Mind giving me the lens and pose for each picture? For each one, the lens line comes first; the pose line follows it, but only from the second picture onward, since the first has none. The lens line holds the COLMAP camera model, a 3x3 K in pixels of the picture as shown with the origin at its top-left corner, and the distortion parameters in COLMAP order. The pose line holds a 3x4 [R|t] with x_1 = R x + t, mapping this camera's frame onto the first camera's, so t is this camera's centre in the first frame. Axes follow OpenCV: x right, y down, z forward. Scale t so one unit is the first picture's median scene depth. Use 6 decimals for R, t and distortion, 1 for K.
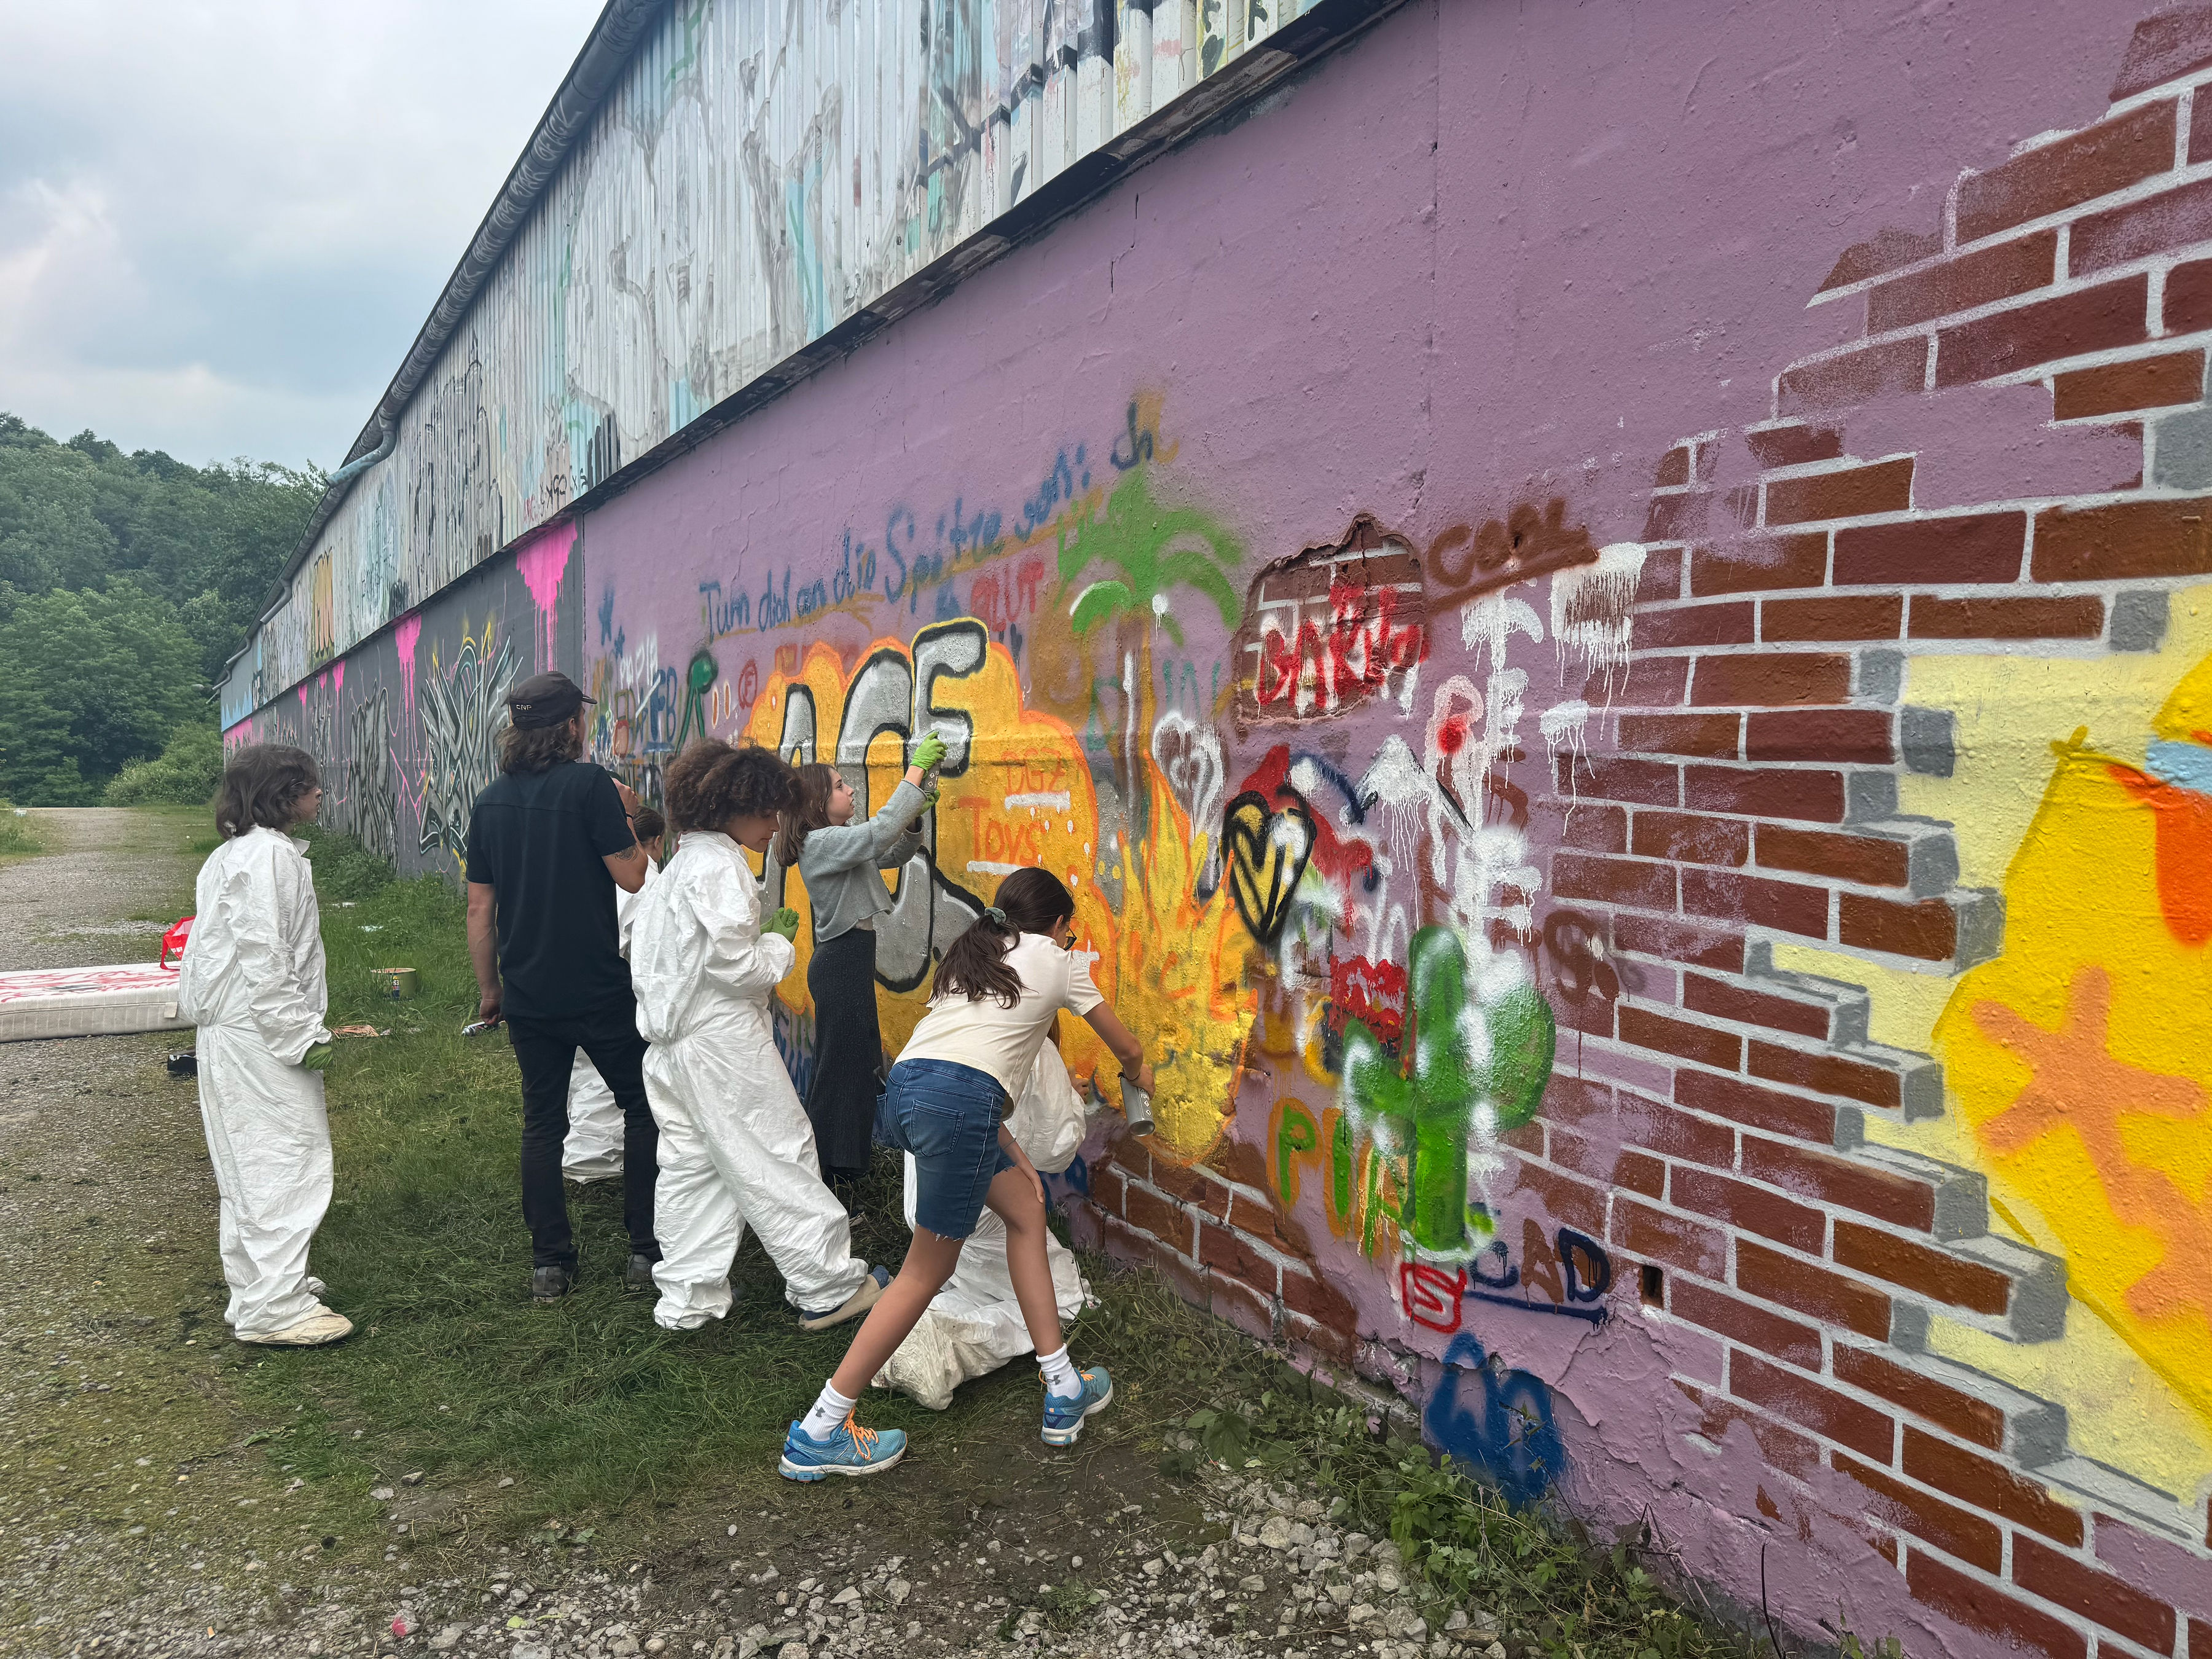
lens RADIAL K [[1560.5, 0, 1086.8], [0, 1560.5, 844.3], [0, 0, 1]] dist [0.048203, -0.060433]
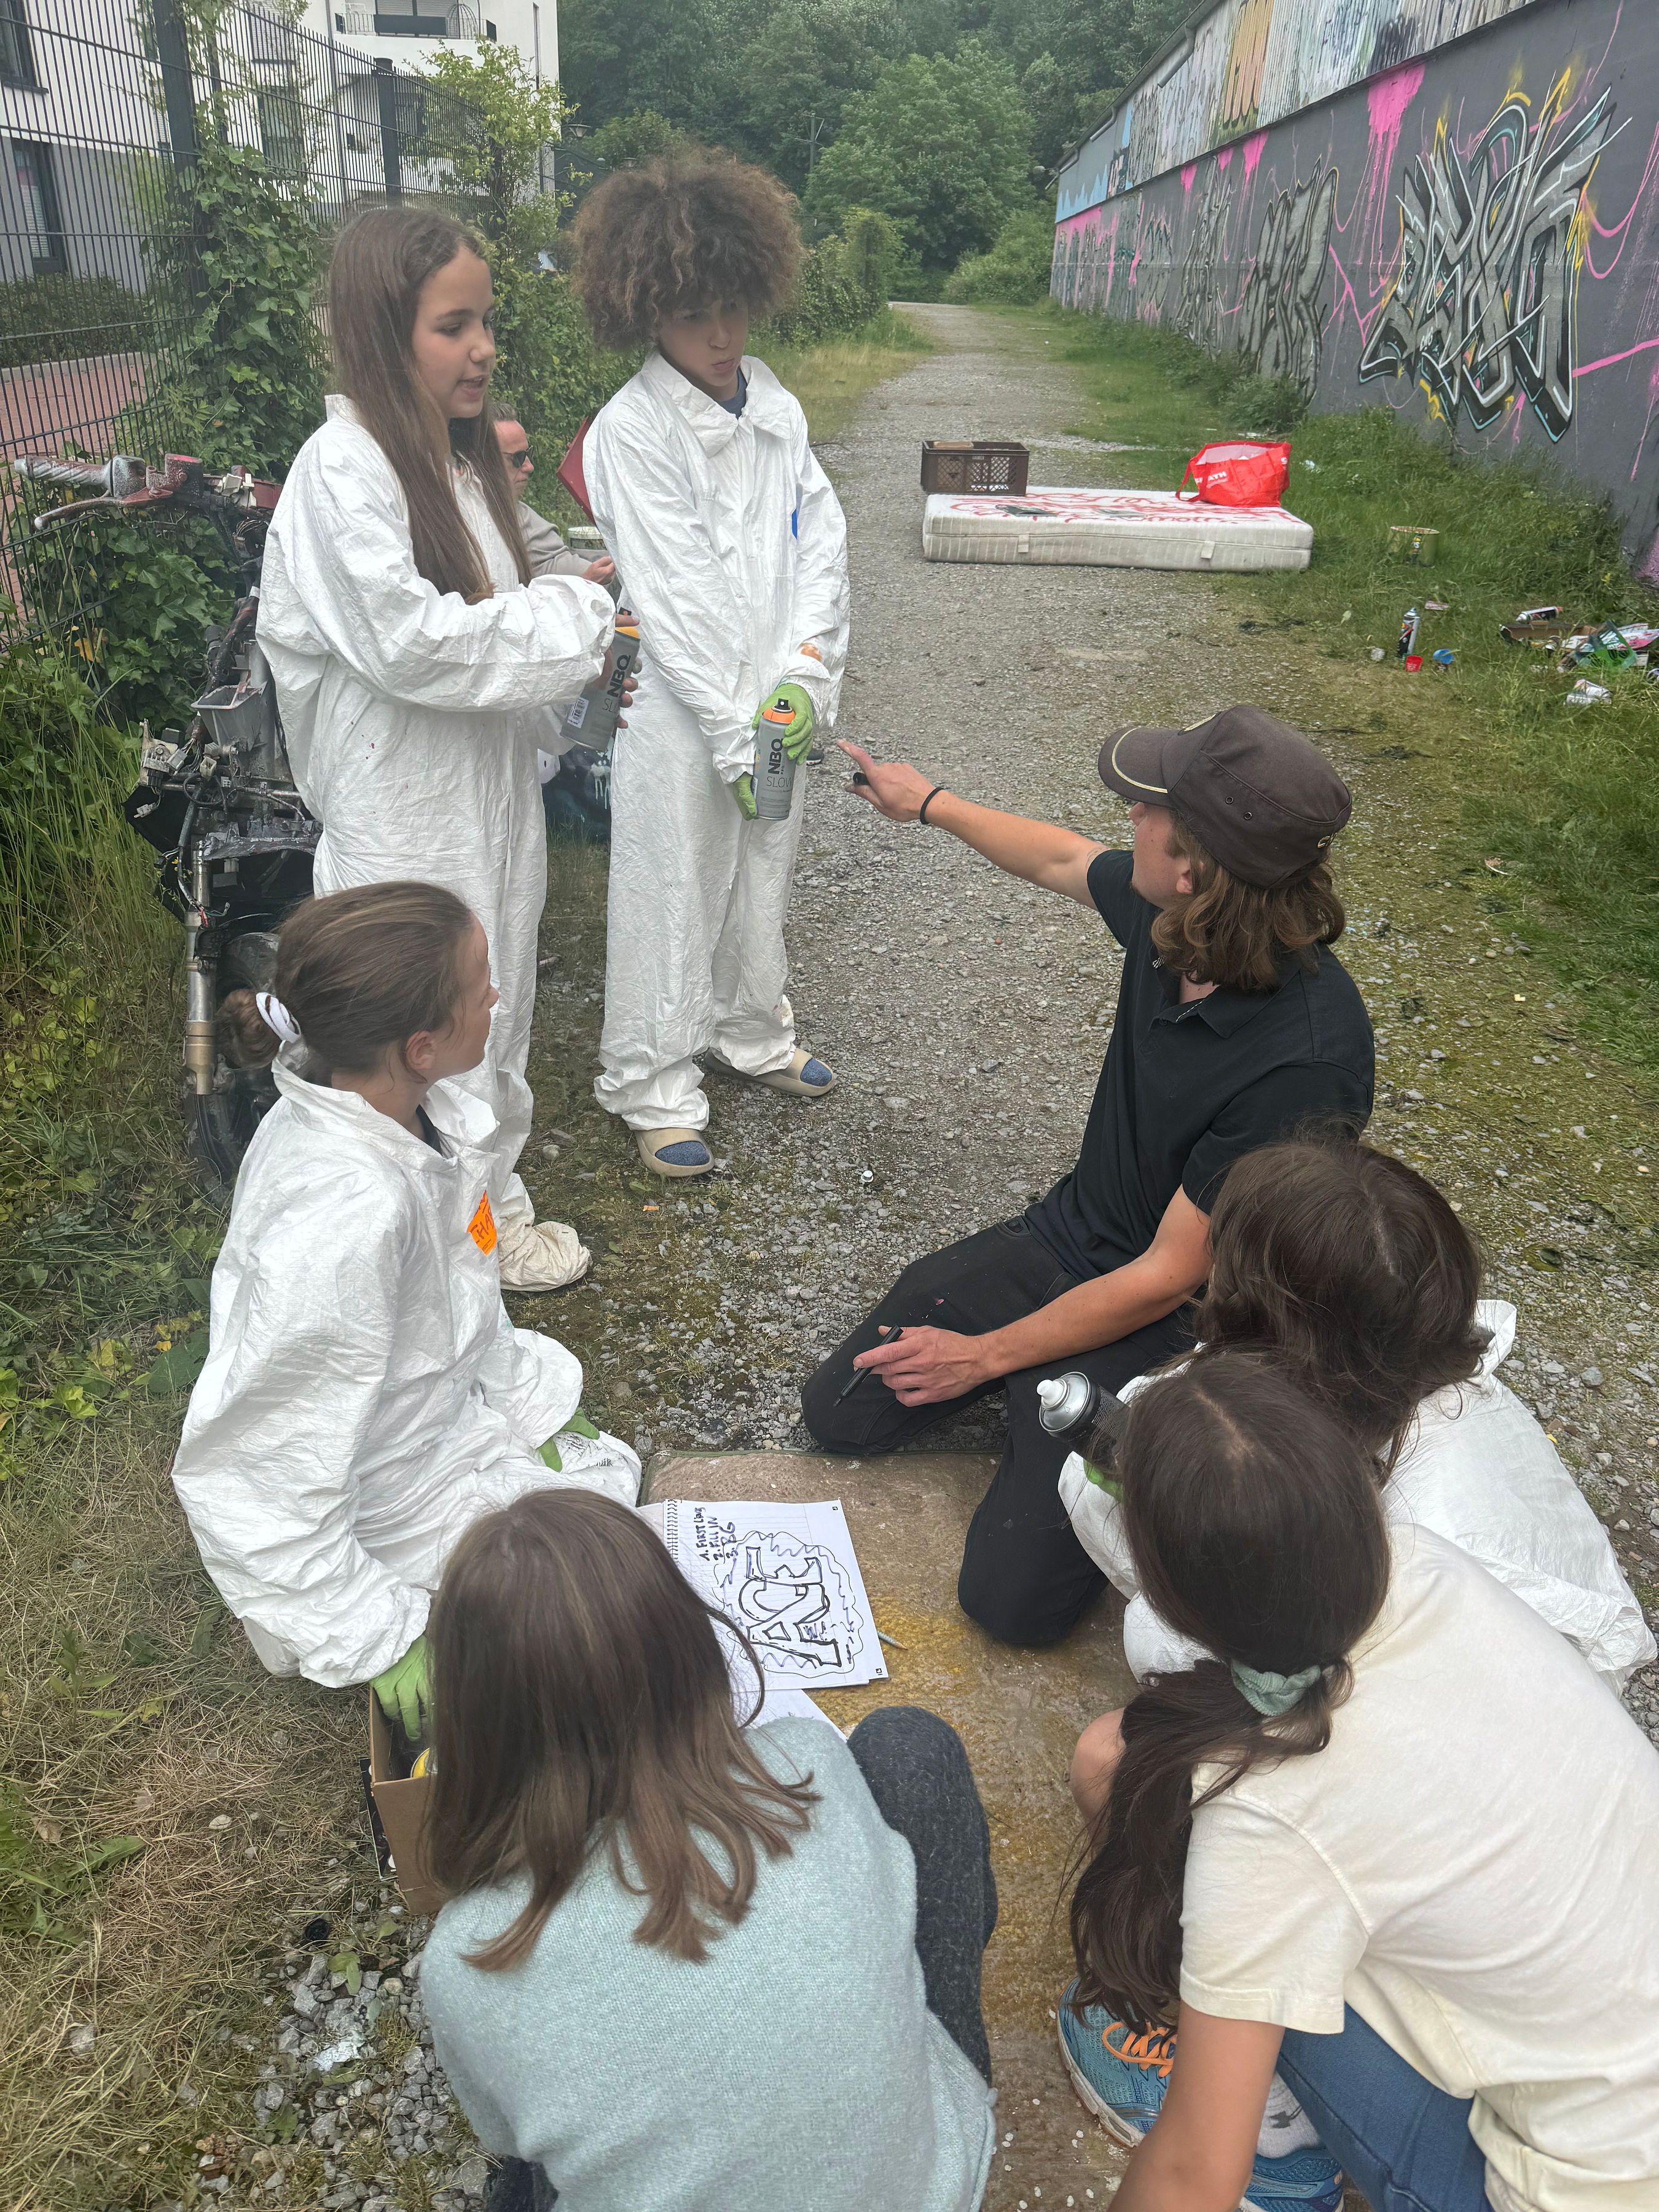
lens RADIAL K [[1560.5, 0, 833.5], [0, 1560.5, 1104.1], [0, 0, 1]] dist [0.048203, -0.060433]
pose [[0.822095, 0.301514, -0.482959, -0.322537], [-0.071804, 0.896396, 0.437401, 0.010005], [0.564805, -0.324906, 0.758572, 0.070066]]
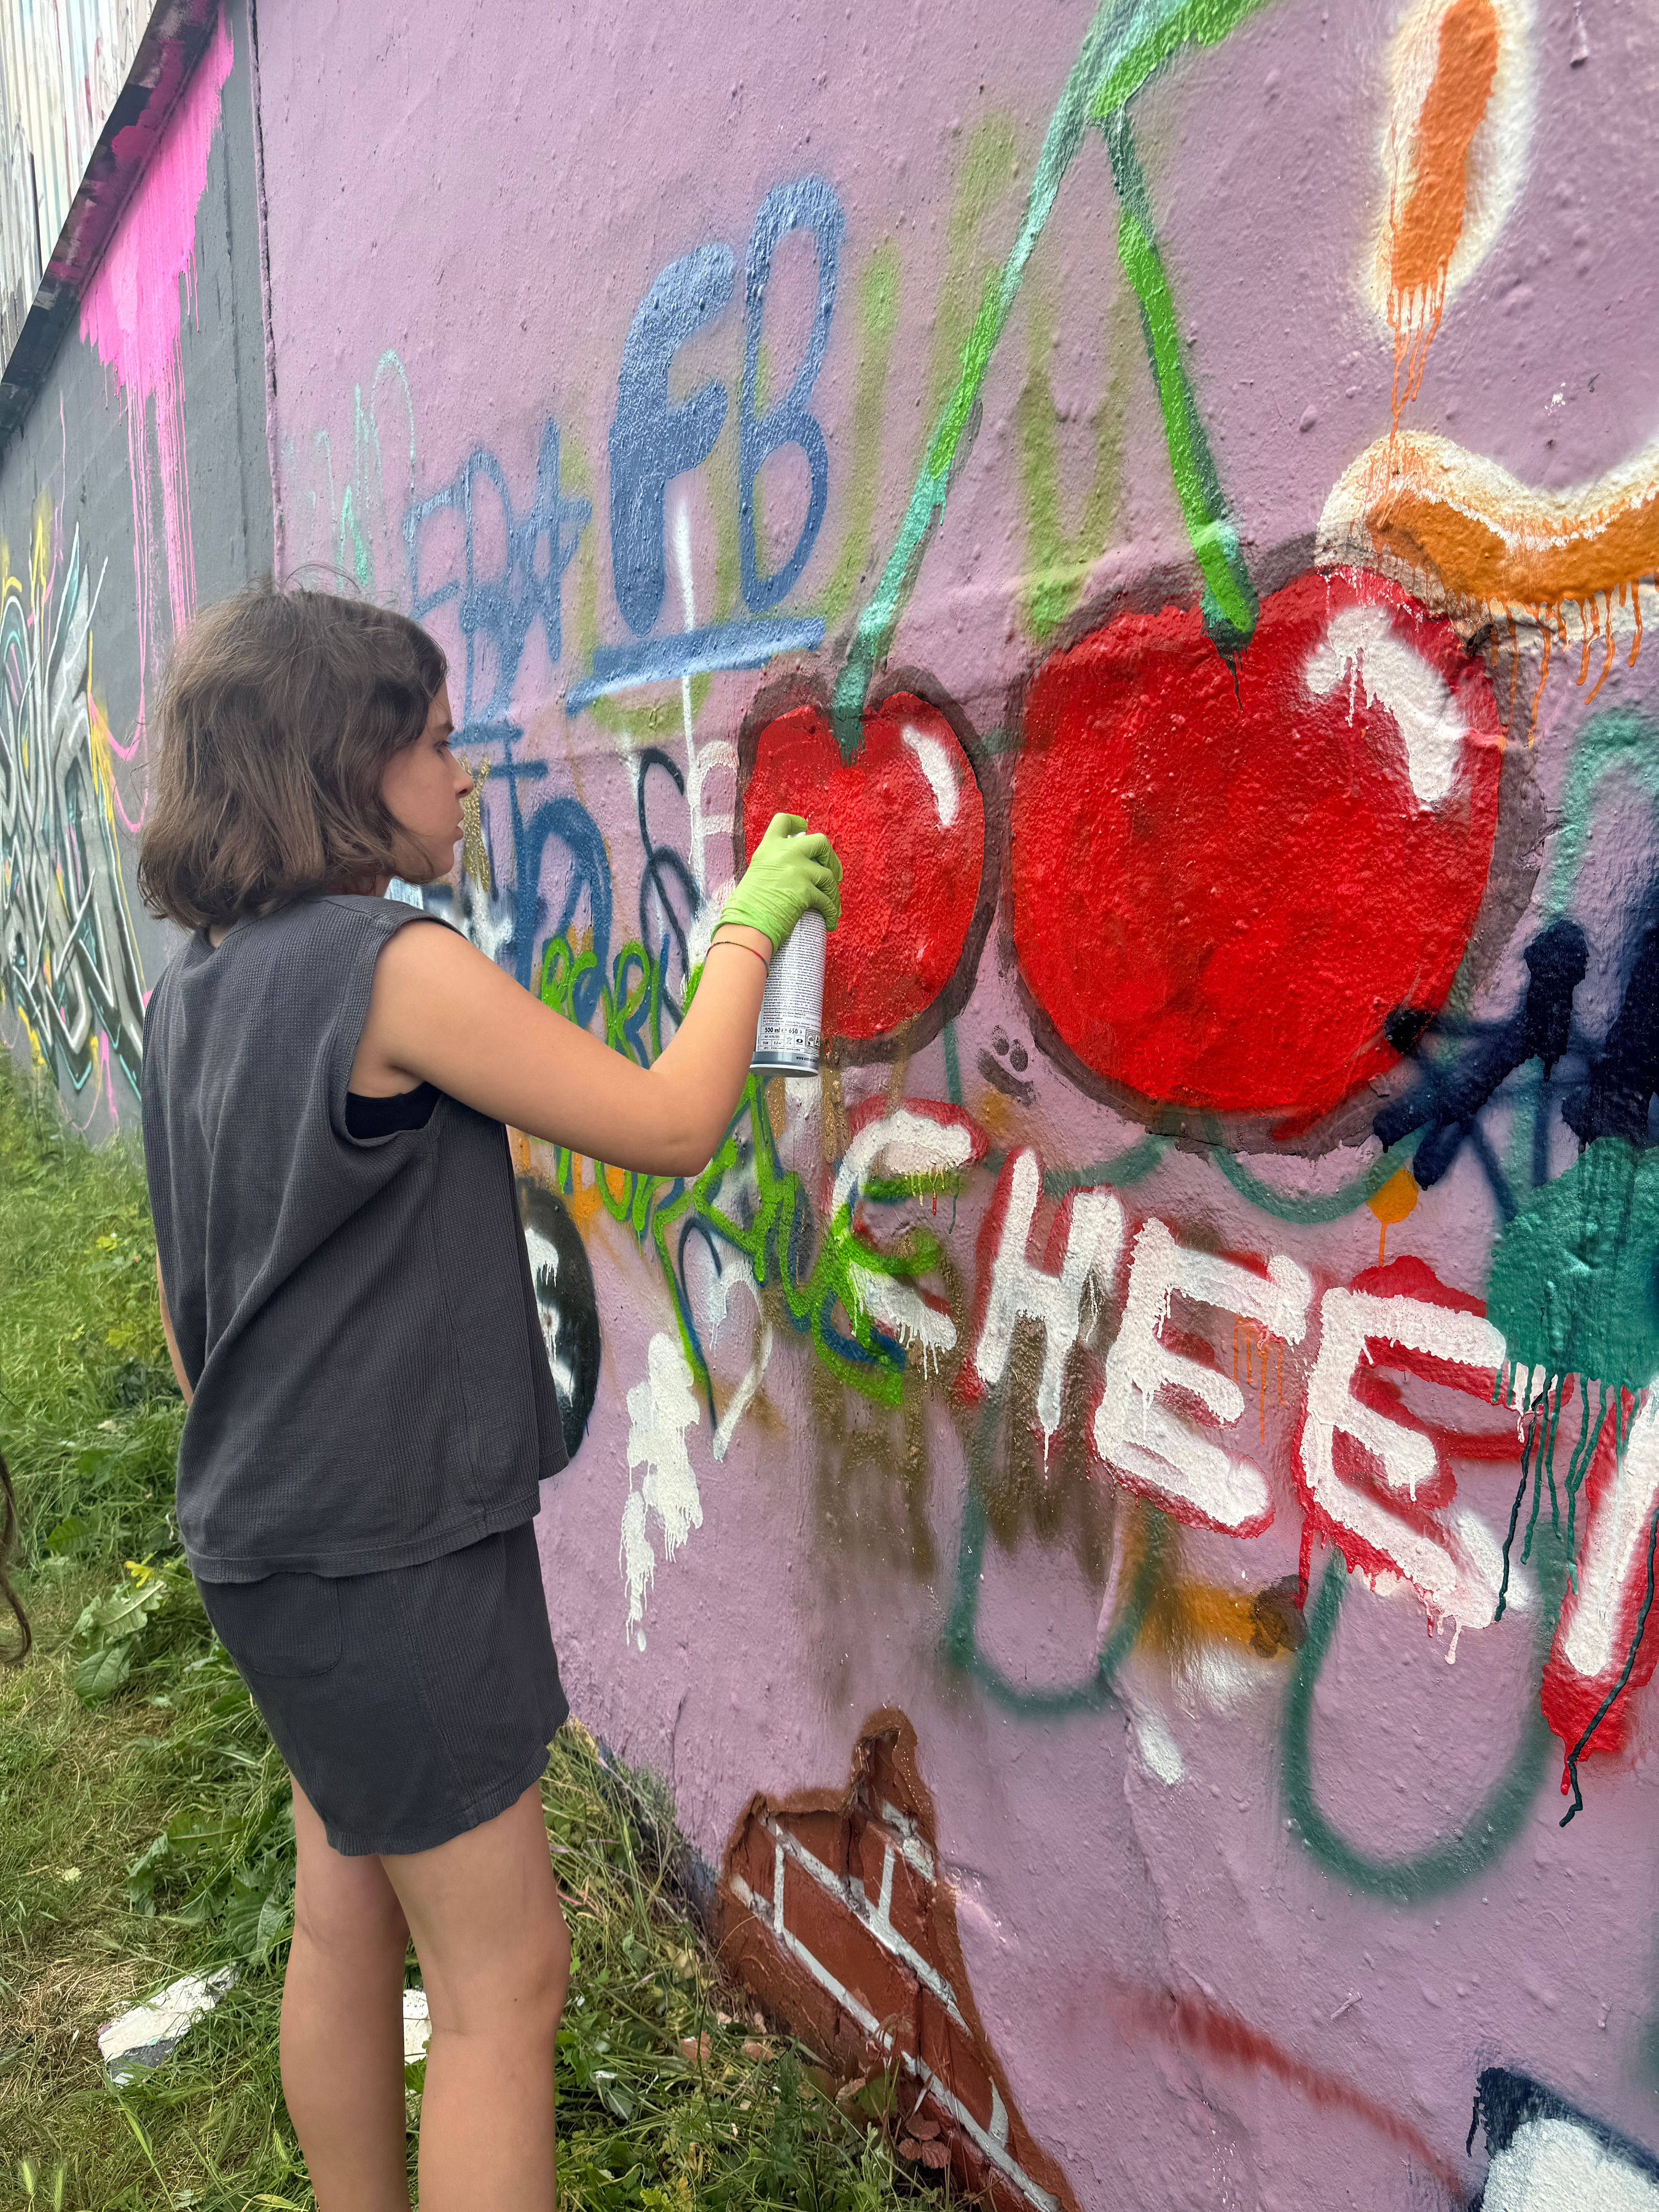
lens RADIAL K [[1560.5, 0, 814.6], [0, 1560.5, 1115.3], [0, 0, 1]] dist [0.048203, -0.060433]
pose [[0.999151, -0.018399, 0.036870, -0.383929], [0.014467, 0.994449, 0.104223, -0.030831], [-0.038583, -0.103601, 0.993870, 1.133112]]
